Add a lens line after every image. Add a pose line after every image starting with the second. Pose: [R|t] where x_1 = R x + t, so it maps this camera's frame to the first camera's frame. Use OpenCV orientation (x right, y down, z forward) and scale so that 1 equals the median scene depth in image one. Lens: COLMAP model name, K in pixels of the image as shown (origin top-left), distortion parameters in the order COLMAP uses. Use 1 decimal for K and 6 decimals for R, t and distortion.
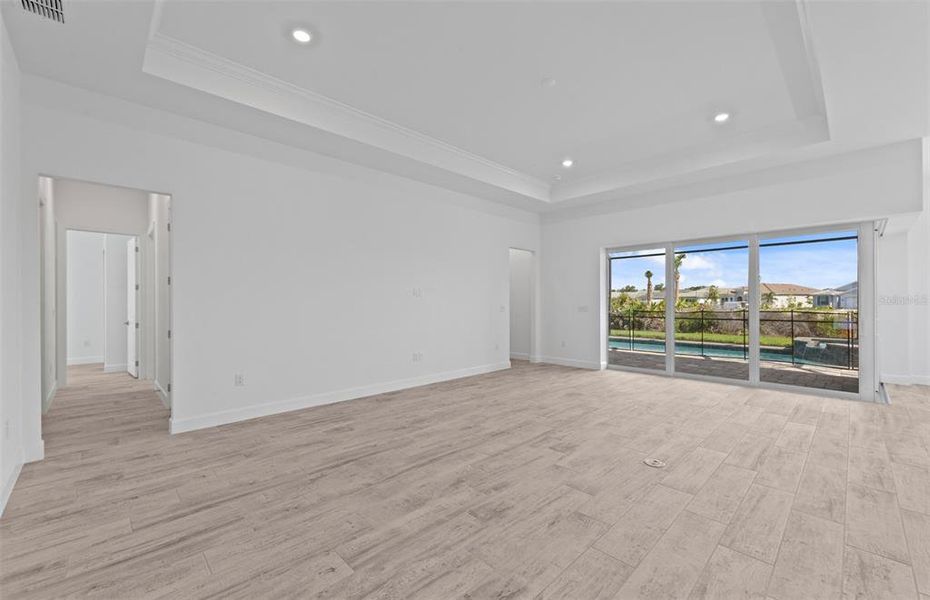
lens RADIAL K [[381.2, 0, 465.0], [0, 381.2, 300.0], [0, 0, 1]] dist [0.000722, 0.000102]
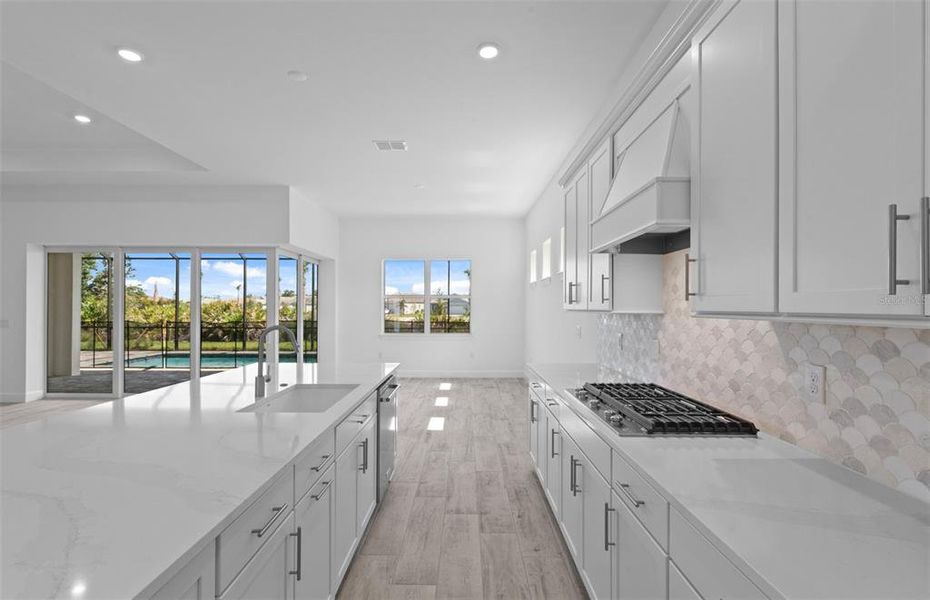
lens RADIAL K [[422.7, 0, 454.9], [0, 422.7, 304.0], [0, 0, 1]] dist [0.000837, 0.000126]
pose [[0.717476, 0.008145, 0.696536, 0.709154], [-0.004417, 0.999965, -0.007143, -0.019602], [-0.696569, 0.002048, 0.717487, -0.462145]]
